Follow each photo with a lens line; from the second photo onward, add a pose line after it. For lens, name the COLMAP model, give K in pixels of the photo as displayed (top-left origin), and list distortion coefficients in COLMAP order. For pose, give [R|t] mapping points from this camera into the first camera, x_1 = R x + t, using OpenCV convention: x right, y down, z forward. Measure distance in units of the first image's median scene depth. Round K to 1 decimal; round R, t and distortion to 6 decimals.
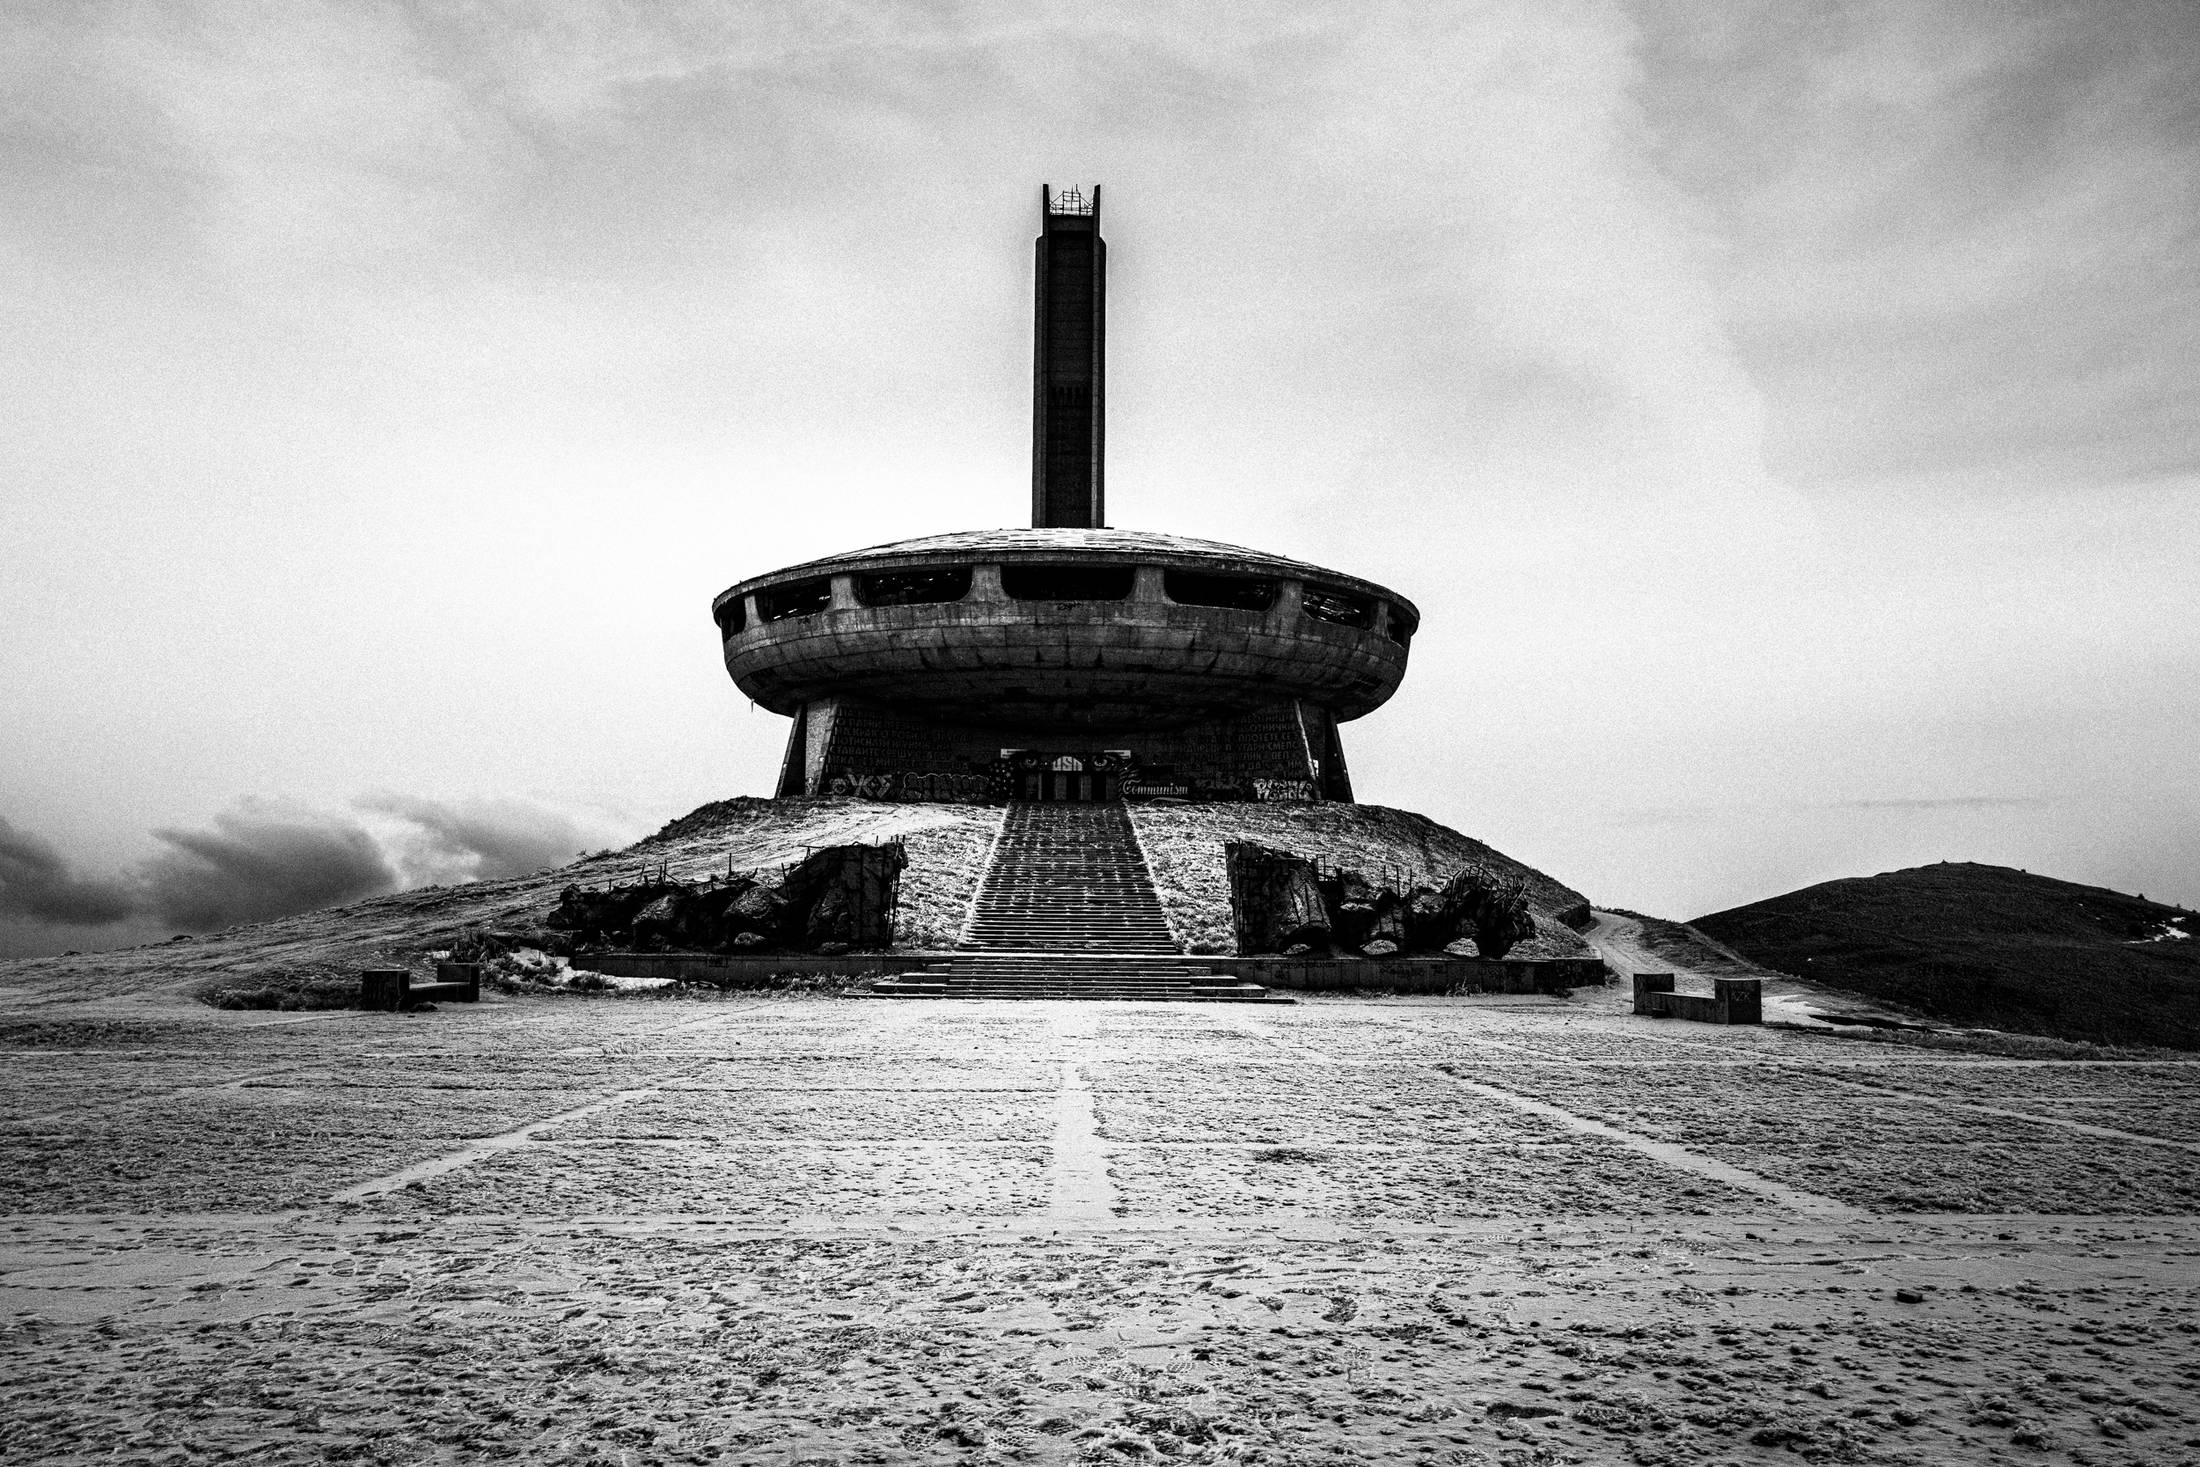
lens RADIAL K [[1600.4, 0, 1095.4], [0, 1600.4, 775.6], [0, 0, 1]] dist [-0.108424, 0.089698]
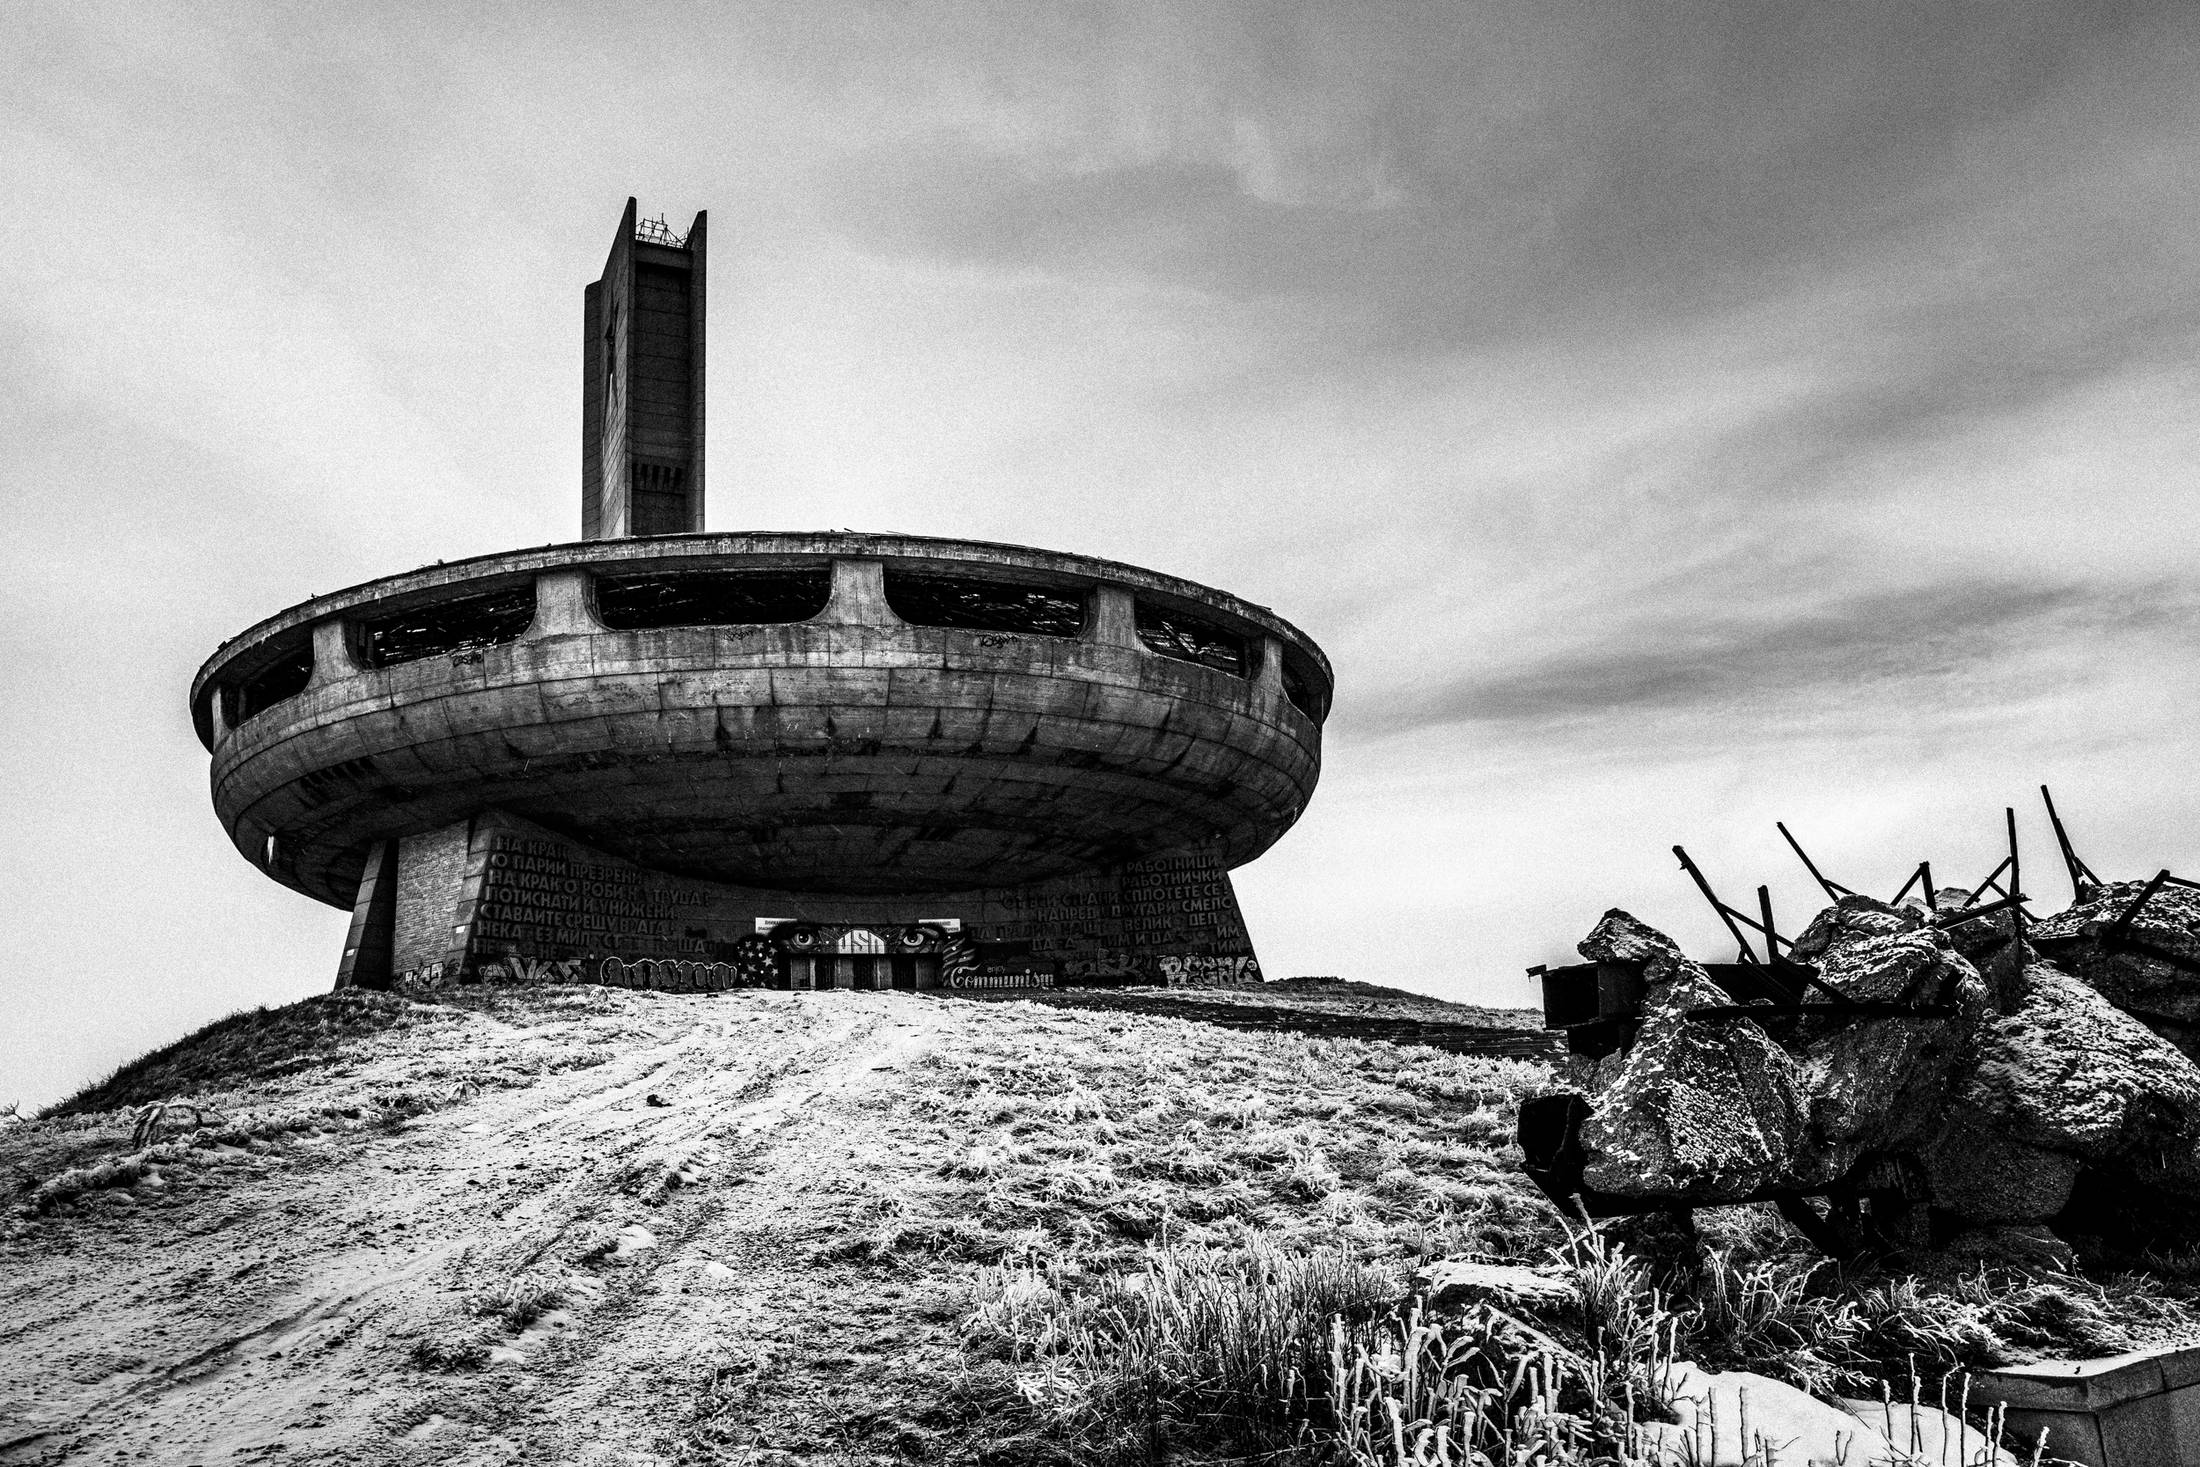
lens RADIAL K [[1600.4, 0, 1095.4], [0, 1600.4, 775.6], [0, 0, 1]] dist [-0.108424, 0.089698]
pose [[0.897730, 0.033557, 0.439267, -0.228175], [0.045548, 0.984682, -0.168308, 0.040392], [-0.438186, 0.171103, 0.882449, 0.453830]]
